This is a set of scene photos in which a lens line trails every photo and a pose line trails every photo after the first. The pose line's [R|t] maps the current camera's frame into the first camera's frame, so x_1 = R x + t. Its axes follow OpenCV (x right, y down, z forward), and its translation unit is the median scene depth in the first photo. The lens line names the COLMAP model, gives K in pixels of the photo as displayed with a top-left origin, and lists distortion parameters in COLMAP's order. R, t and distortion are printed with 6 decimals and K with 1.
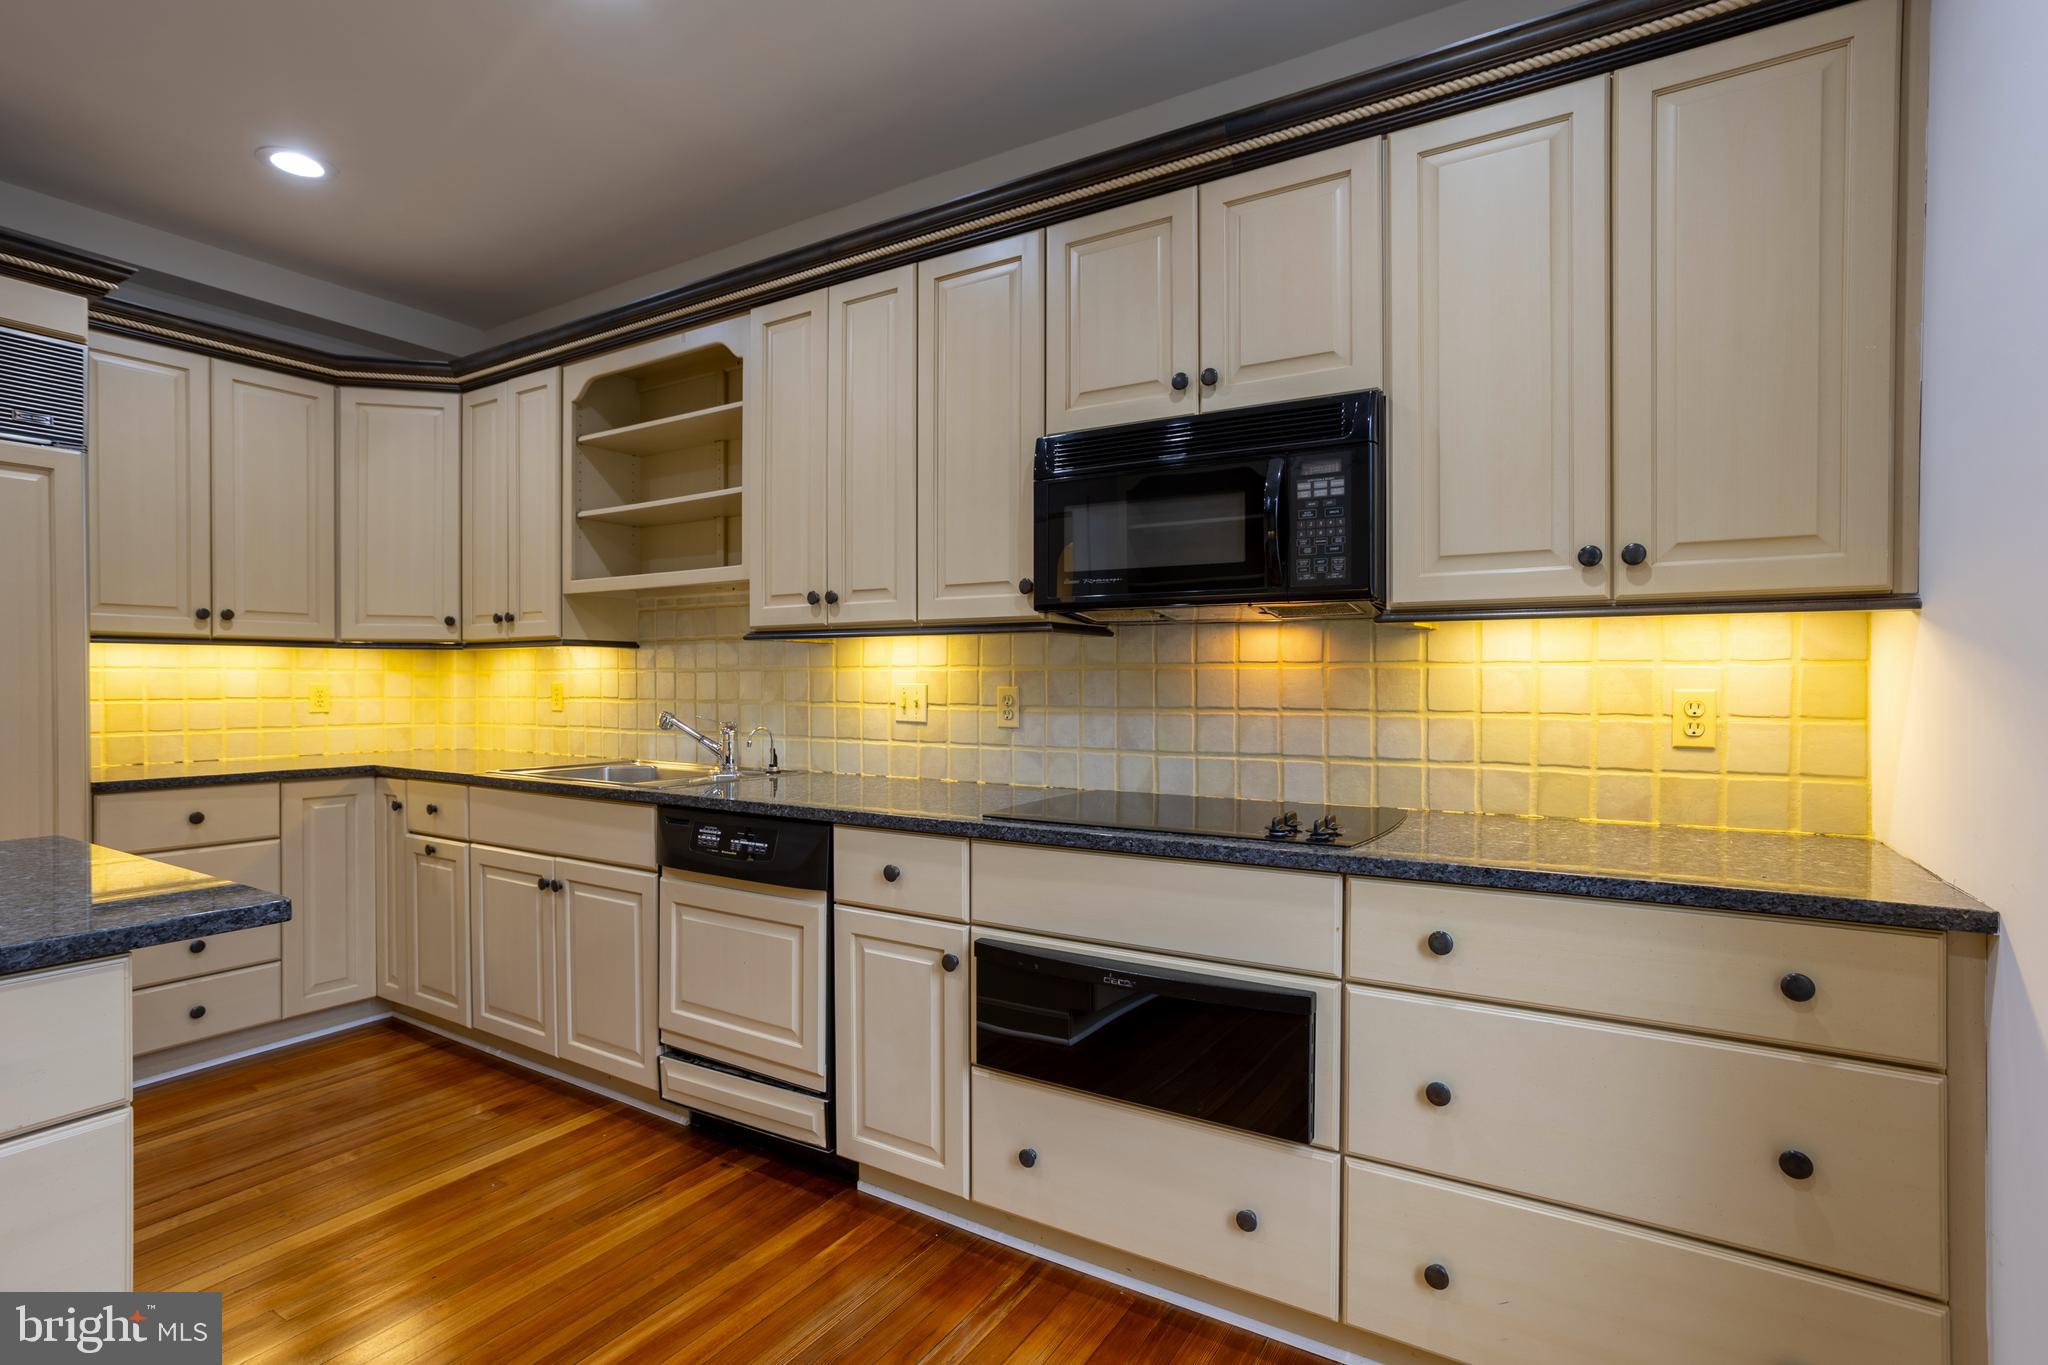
lens RADIAL K [[960.6, 0, 1024.0], [0, 960.6, 682.5], [0, 0, 1]] dist [-0.001801, -0.000184]
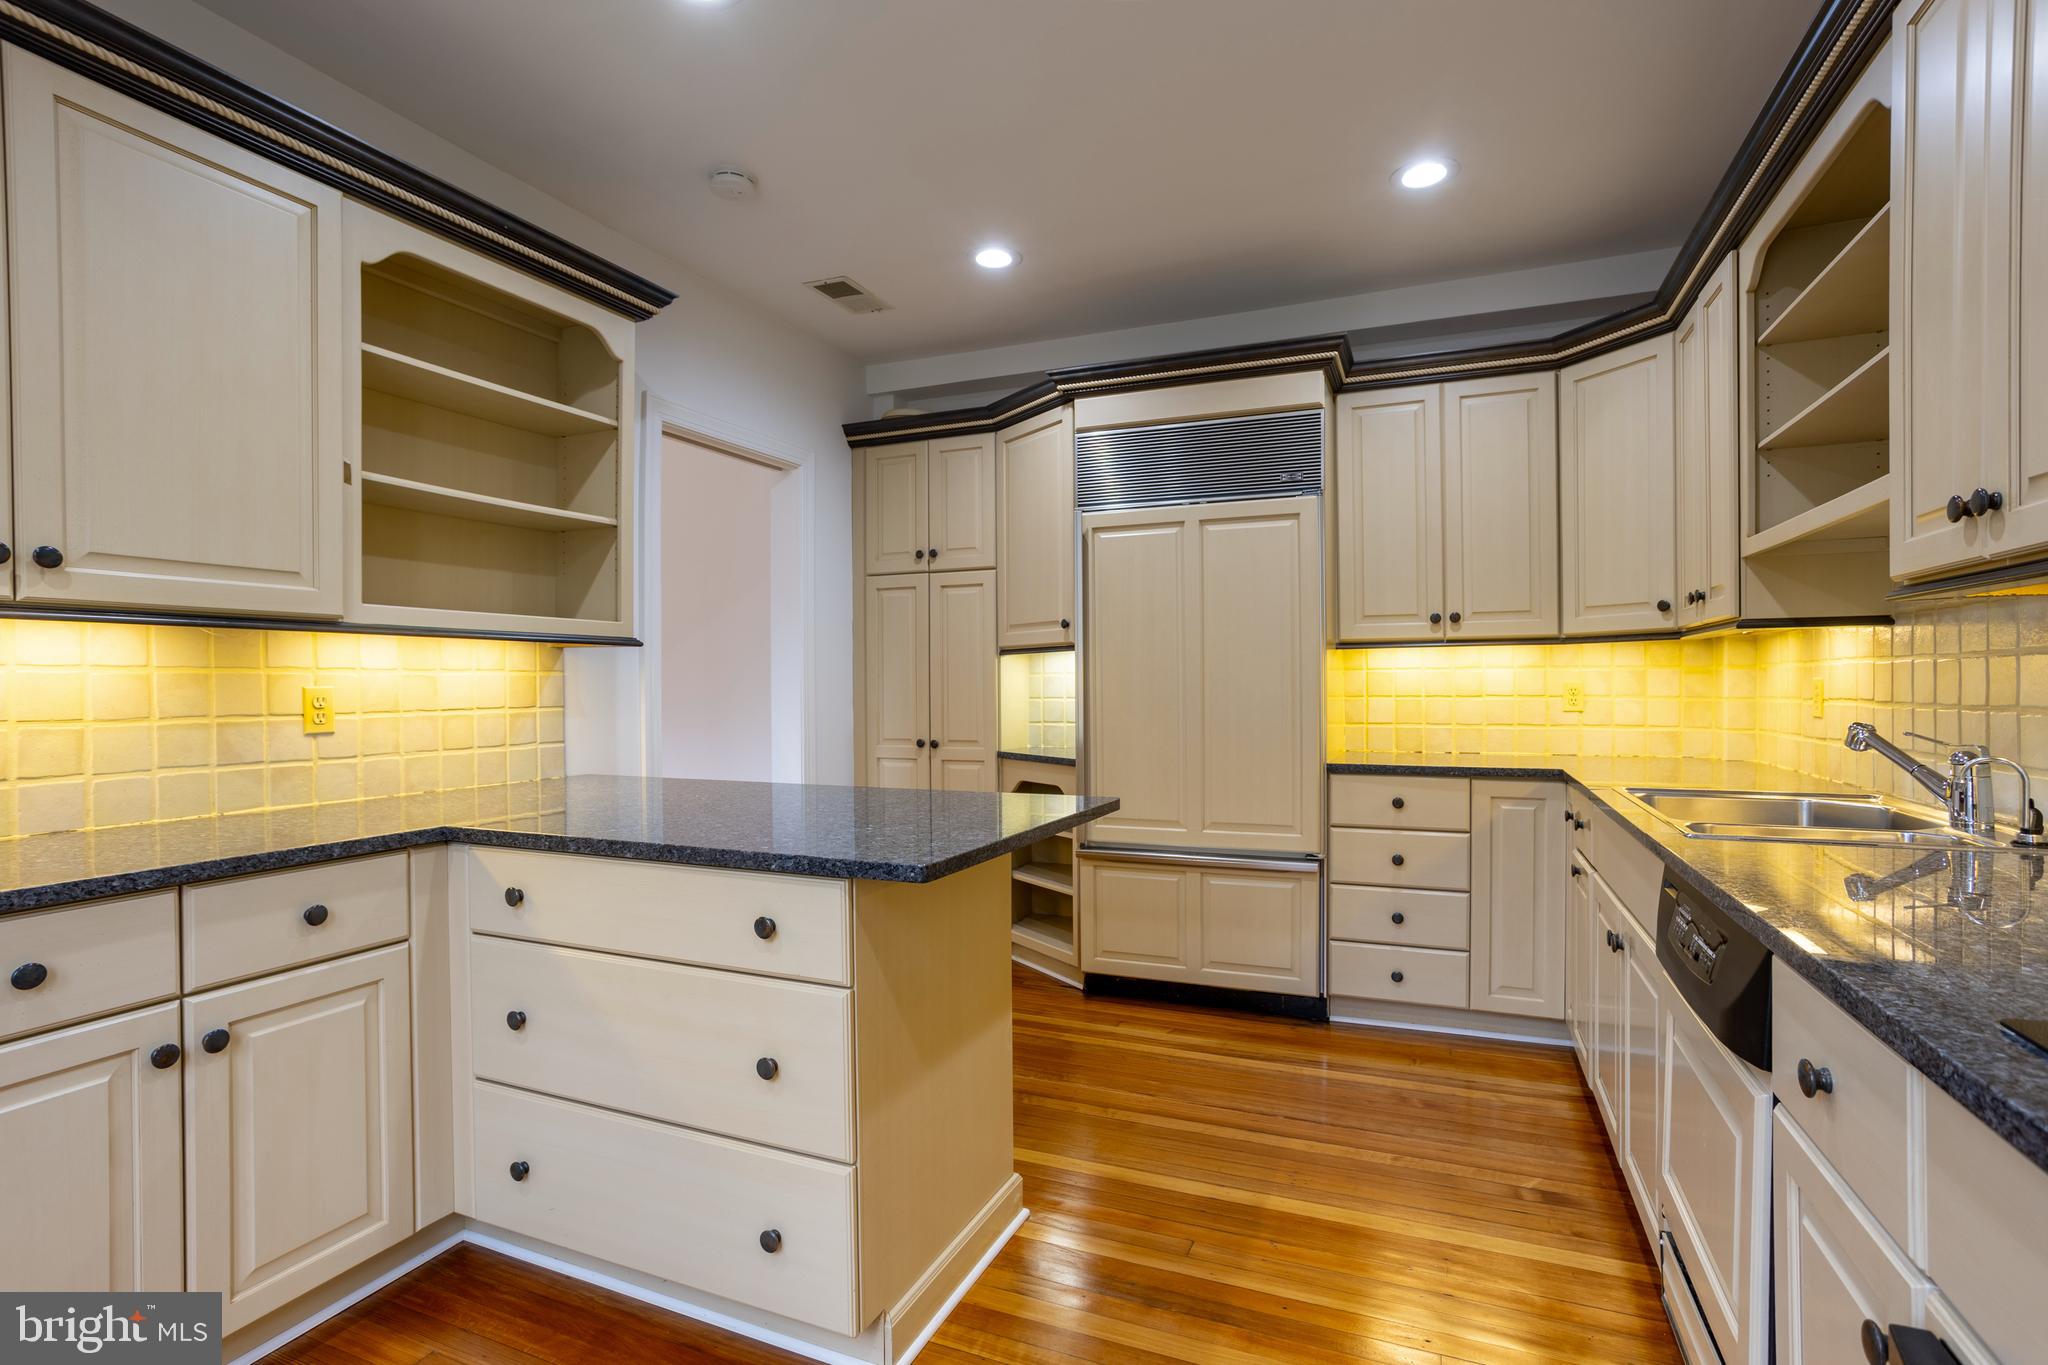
lens RADIAL K [[989.2, 0, 1032.6], [0, 989.2, 689.1], [0, 0, 1]] dist [-0.056688, 0.043420]
pose [[0.153848, 0.003295, -0.988089, 0.182837], [0.007628, 0.999961, 0.004522, 0.000515], [0.988065, -0.008233, 0.153817, 0.376404]]
